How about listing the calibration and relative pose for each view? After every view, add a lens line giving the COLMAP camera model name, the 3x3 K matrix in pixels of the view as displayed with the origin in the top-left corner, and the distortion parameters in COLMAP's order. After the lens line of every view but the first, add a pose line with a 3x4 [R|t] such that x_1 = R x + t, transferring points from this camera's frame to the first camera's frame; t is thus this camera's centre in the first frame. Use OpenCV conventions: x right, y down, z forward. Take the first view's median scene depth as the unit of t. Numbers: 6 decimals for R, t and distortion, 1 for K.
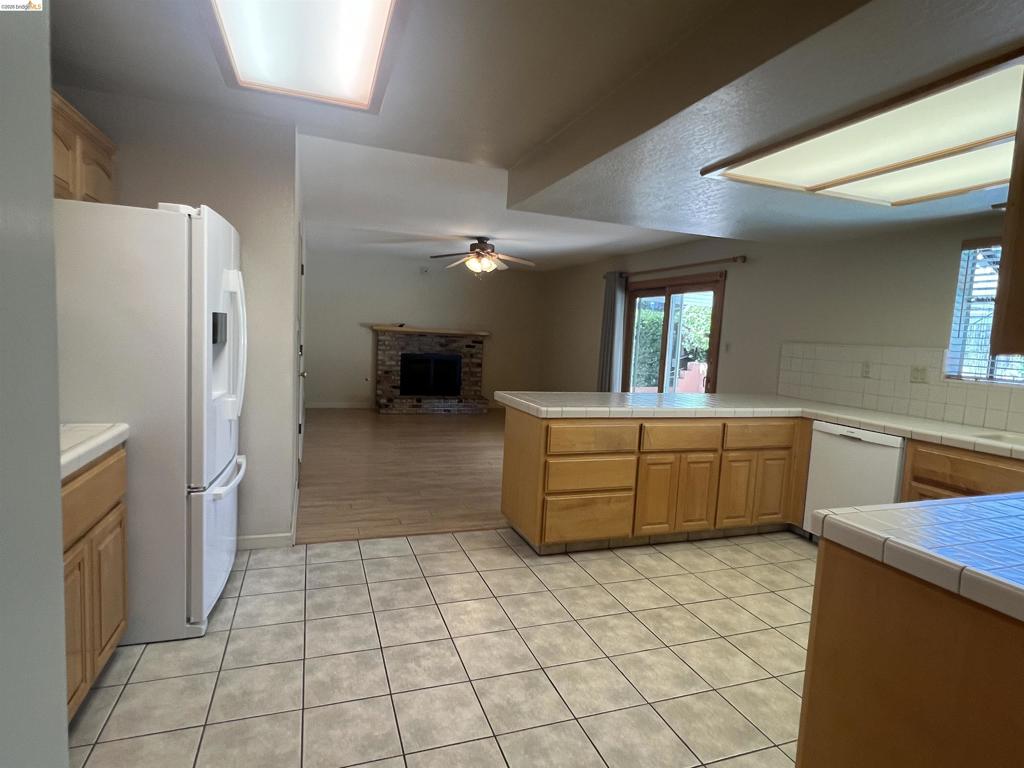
lens RADIAL K [[540.6, 0, 509.0], [0, 540.6, 381.6], [0, 0, 1]] dist [0.005390, 0.000637]
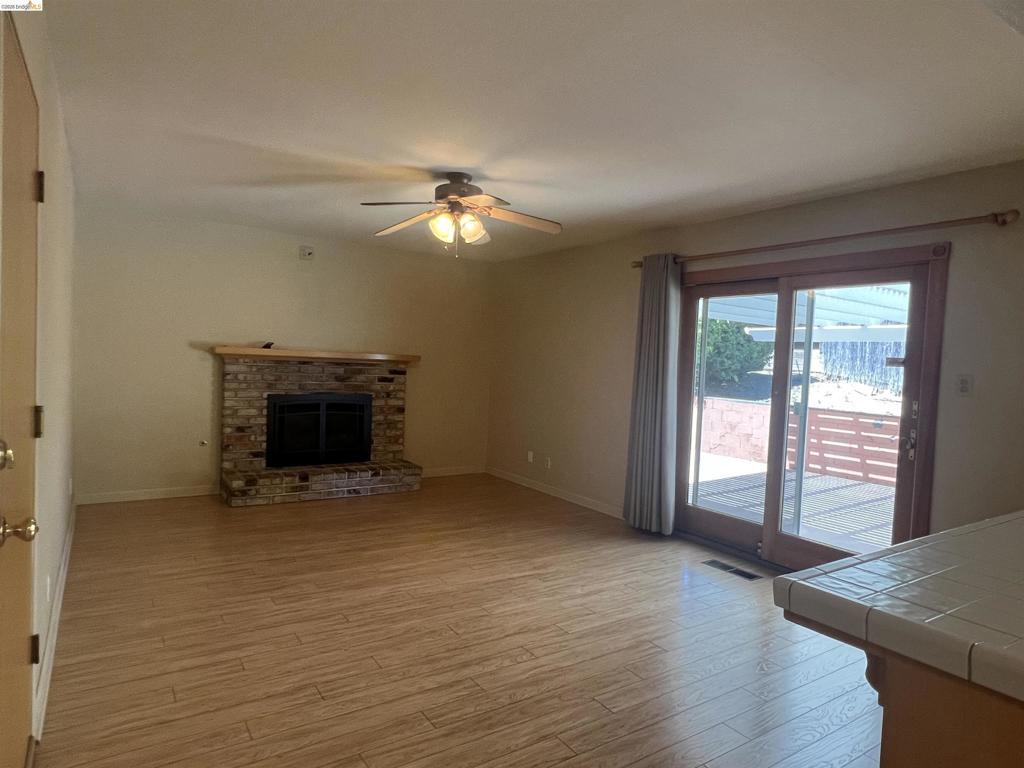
lens RADIAL K [[615.3, 0, 512.0], [0, 615.3, 384.0], [0, 0, 1]] dist [-0.001776, -0.000371]
pose [[0.971066, -0.019738, 0.237992, -0.104828], [0.028896, 0.998968, -0.035053, -0.033757], [-0.237055, 0.040916, 0.970634, 0.313807]]
